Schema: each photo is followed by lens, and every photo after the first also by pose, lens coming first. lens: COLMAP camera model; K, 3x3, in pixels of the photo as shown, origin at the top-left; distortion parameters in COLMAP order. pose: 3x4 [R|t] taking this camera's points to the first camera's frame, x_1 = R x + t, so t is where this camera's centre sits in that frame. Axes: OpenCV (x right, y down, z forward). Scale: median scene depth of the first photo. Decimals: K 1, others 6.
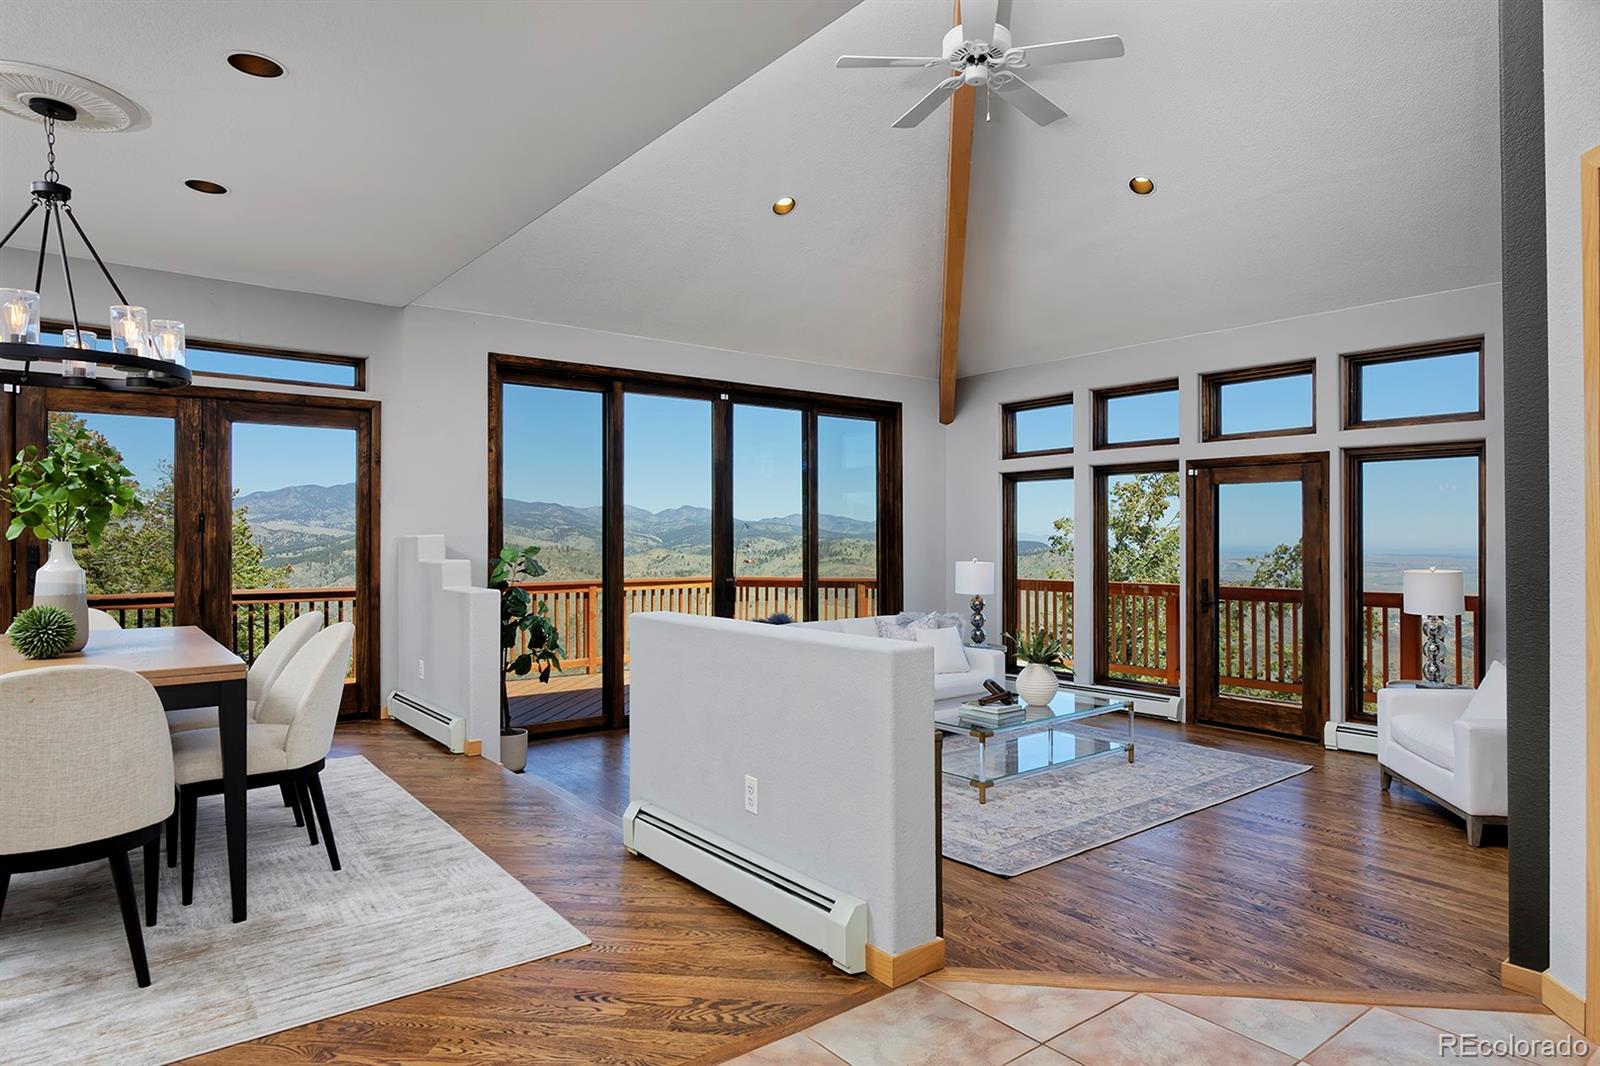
lens RADIAL K [[956.4, 0, 809.4], [0, 956.4, 523.7], [0, 0, 1]] dist [-0.004755, -0.002662]
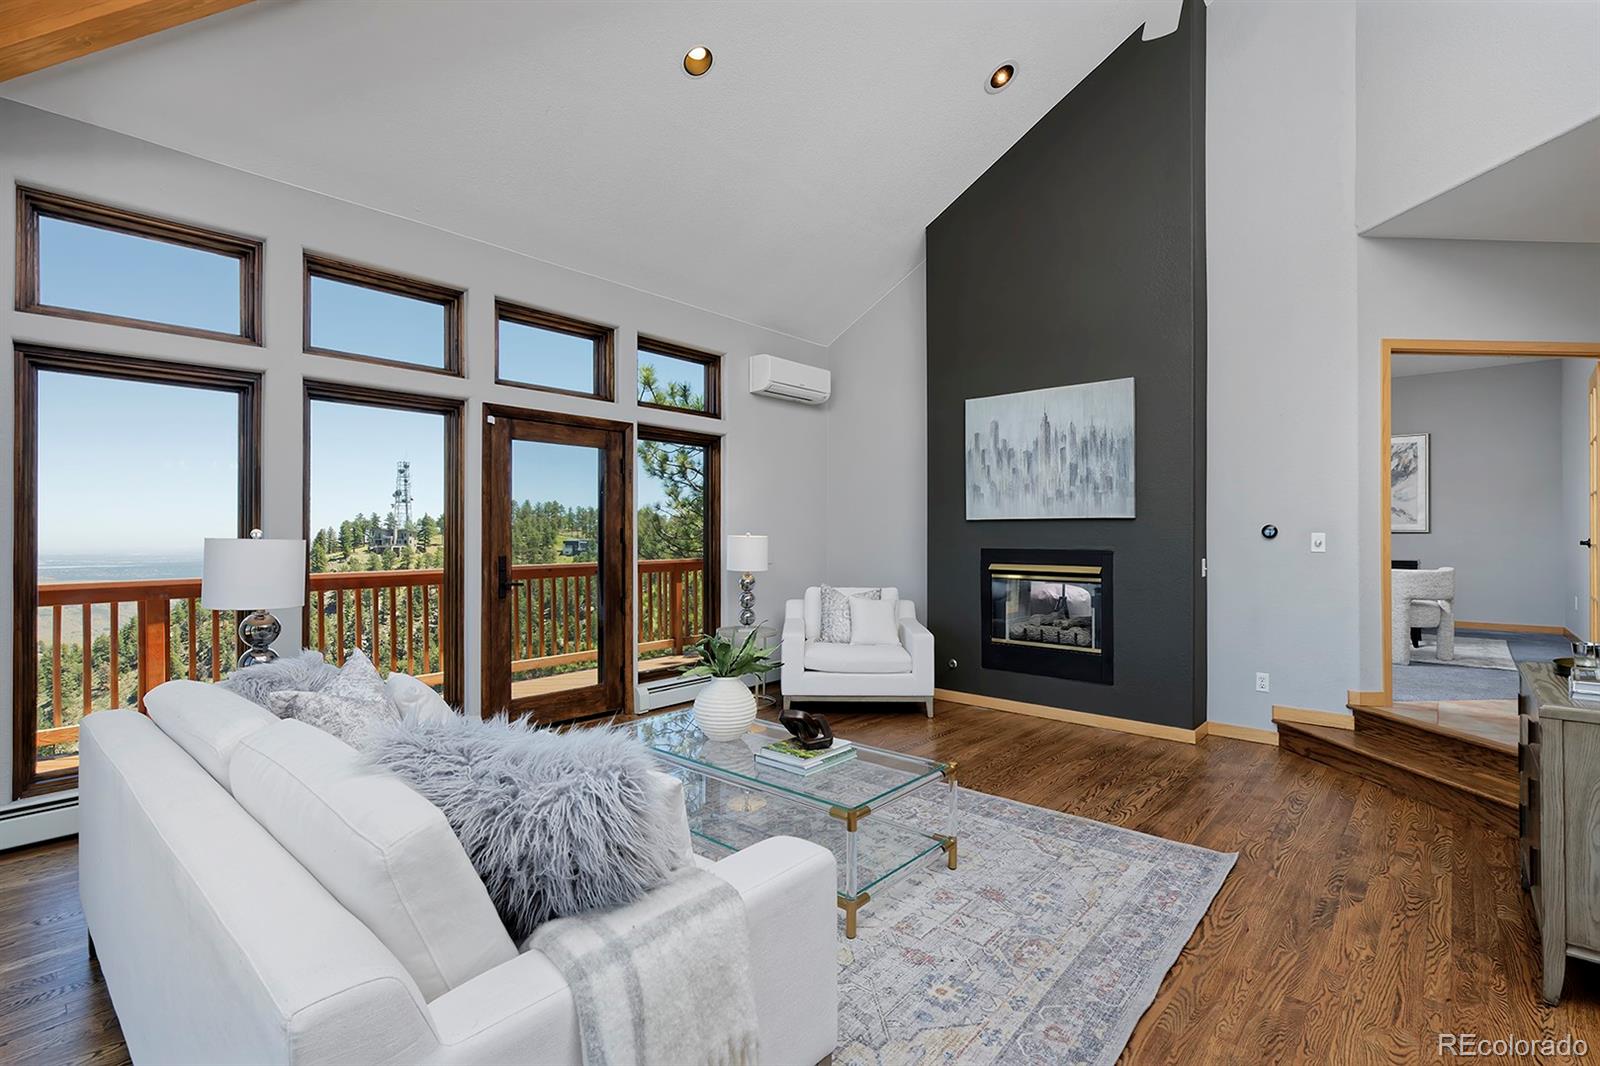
lens RADIAL K [[718.0, 0, 808.1], [0, 718.0, 531.4], [0, 0, 1]] dist [-0.005473, 0.000694]
pose [[-0.177128, 0.007828, 0.984157, -0.246714], [-0.010105, 0.999901, -0.009772, 0.045271], [-0.984136, -0.011676, -0.177031, 0.955327]]
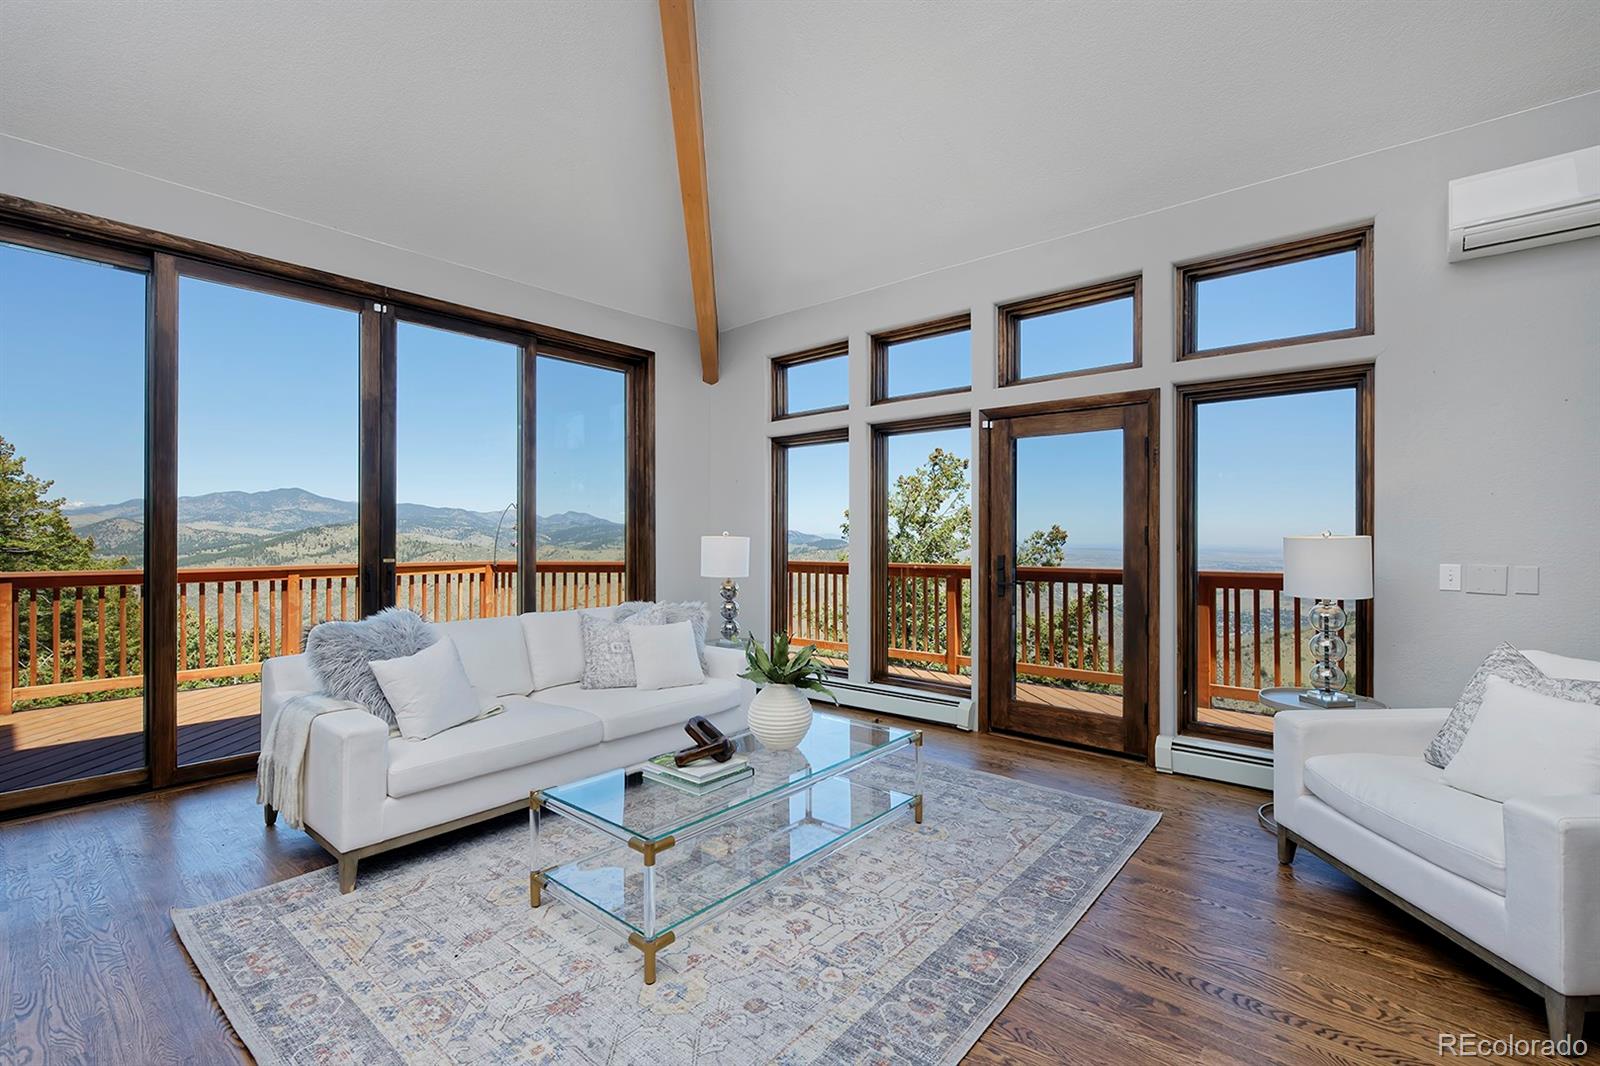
lens RADIAL K [[718.0, 0, 813.2], [0, 718.0, 524.4], [0, 0, 1]] dist [-0.005473, 0.000694]
pose [[0.980735, 0.003623, 0.195311, 0.153073], [-0.003159, 0.999991, -0.002688, 0.037896], [-0.195319, 0.002020, 0.980738, 0.483027]]
